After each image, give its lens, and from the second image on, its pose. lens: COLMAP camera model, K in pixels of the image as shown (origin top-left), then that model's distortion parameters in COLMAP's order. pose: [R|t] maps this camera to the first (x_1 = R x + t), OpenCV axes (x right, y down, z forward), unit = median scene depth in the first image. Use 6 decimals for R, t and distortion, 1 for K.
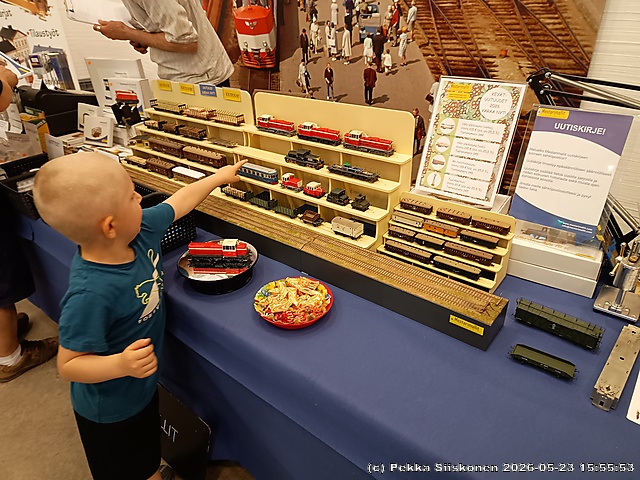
lens RADIAL K [[441.8, 0, 316.9], [0, 441.8, 241.3], [0, 0, 1]] dist [0.007399, -0.002313]
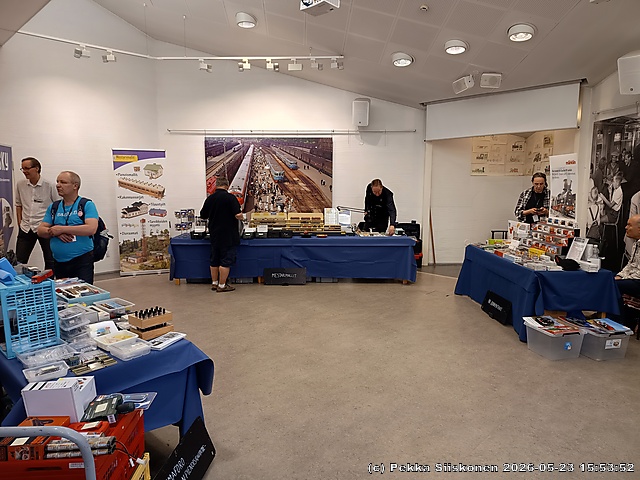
lens RADIAL K [[441.8, 0, 321.2], [0, 441.8, 240.1], [0, 0, 1]] dist [0.007399, -0.002313]
pose [[0.749608, -0.041003, 0.660611, -1.978263], [0.292316, 0.915976, -0.274843, 0.894615], [-0.593835, 0.399132, 0.698609, -1.628988]]
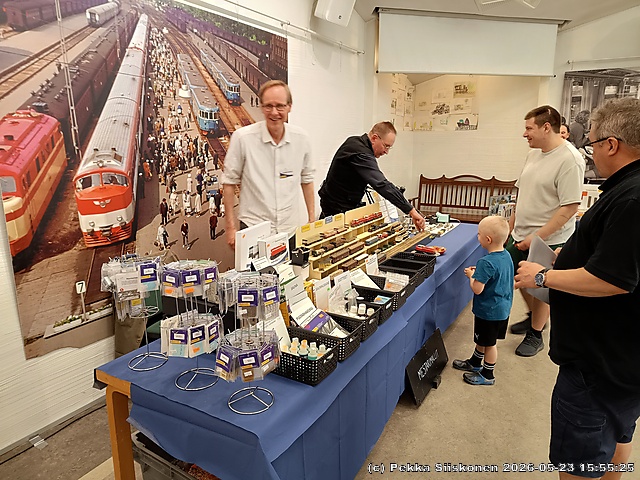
lens RADIAL K [[441.8, 0, 314.8], [0, 441.8, 243.7], [0, 0, 1]] dist [0.007399, -0.002313]
pose [[-0.167230, -0.178510, 0.969623, -1.307234], [0.488918, 0.839011, 0.238787, -0.472734], [-0.856151, 0.513998, -0.053031, 0.792236]]
